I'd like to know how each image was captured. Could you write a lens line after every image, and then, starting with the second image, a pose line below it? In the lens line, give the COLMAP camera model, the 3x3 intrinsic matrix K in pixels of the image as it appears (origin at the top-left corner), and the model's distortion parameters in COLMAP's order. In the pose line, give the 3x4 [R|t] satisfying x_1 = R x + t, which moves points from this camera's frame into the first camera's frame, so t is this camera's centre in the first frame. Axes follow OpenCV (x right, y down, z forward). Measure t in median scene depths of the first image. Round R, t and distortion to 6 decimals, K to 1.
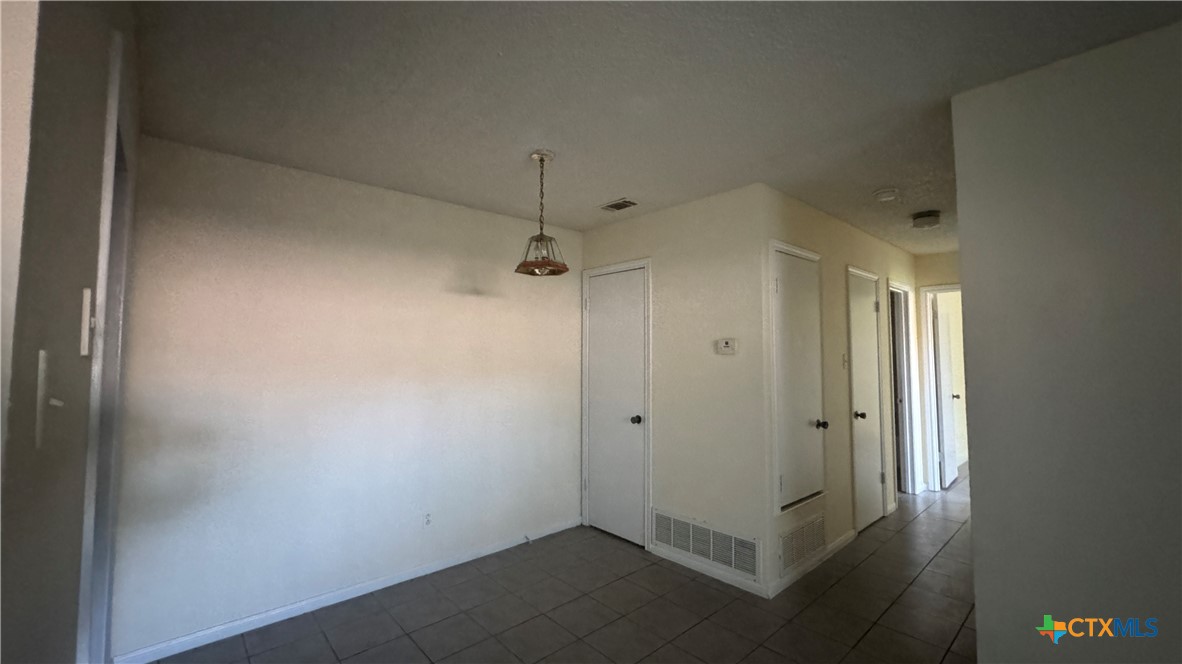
lens RADIAL K [[462.4, 0, 590.4], [0, 462.4, 328.7], [0, 0, 1]] dist [-0.005611, 0.001260]
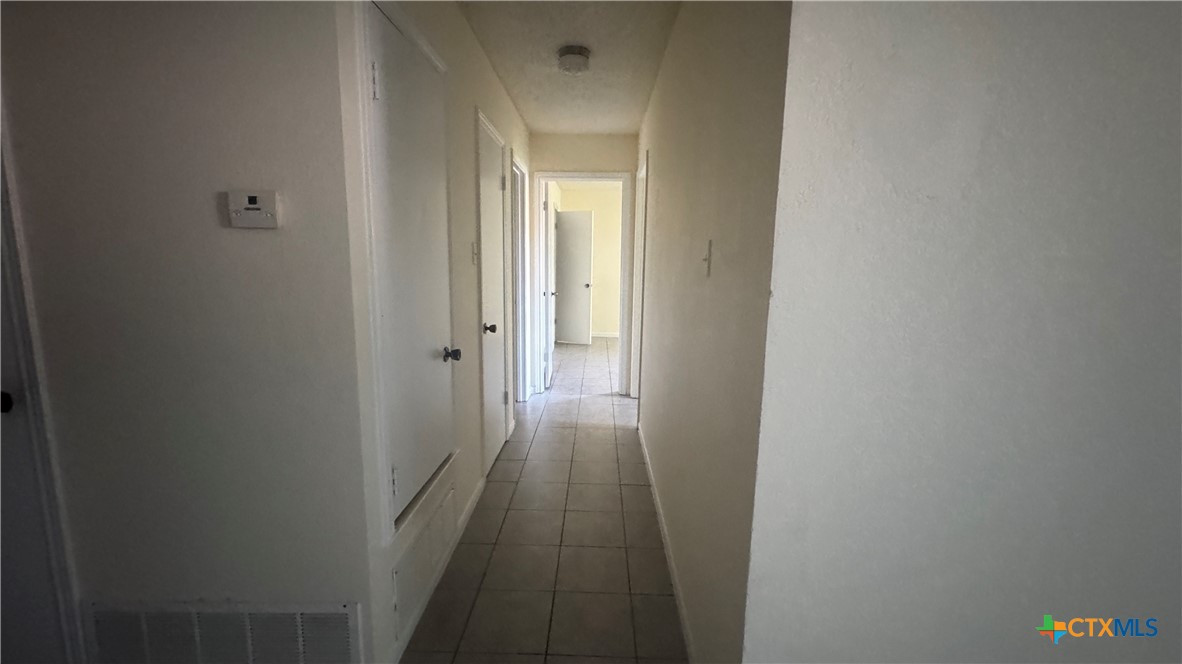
lens RADIAL K [[462.4, 0, 585.1], [0, 462.4, 326.6], [0, 0, 1]] dist [-0.005611, 0.001260]
pose [[0.676975, -0.100276, 0.729143, 0.150691], [-0.054724, 0.981076, 0.185731, 0.039519], [-0.733969, -0.165637, 0.658676, 0.404841]]
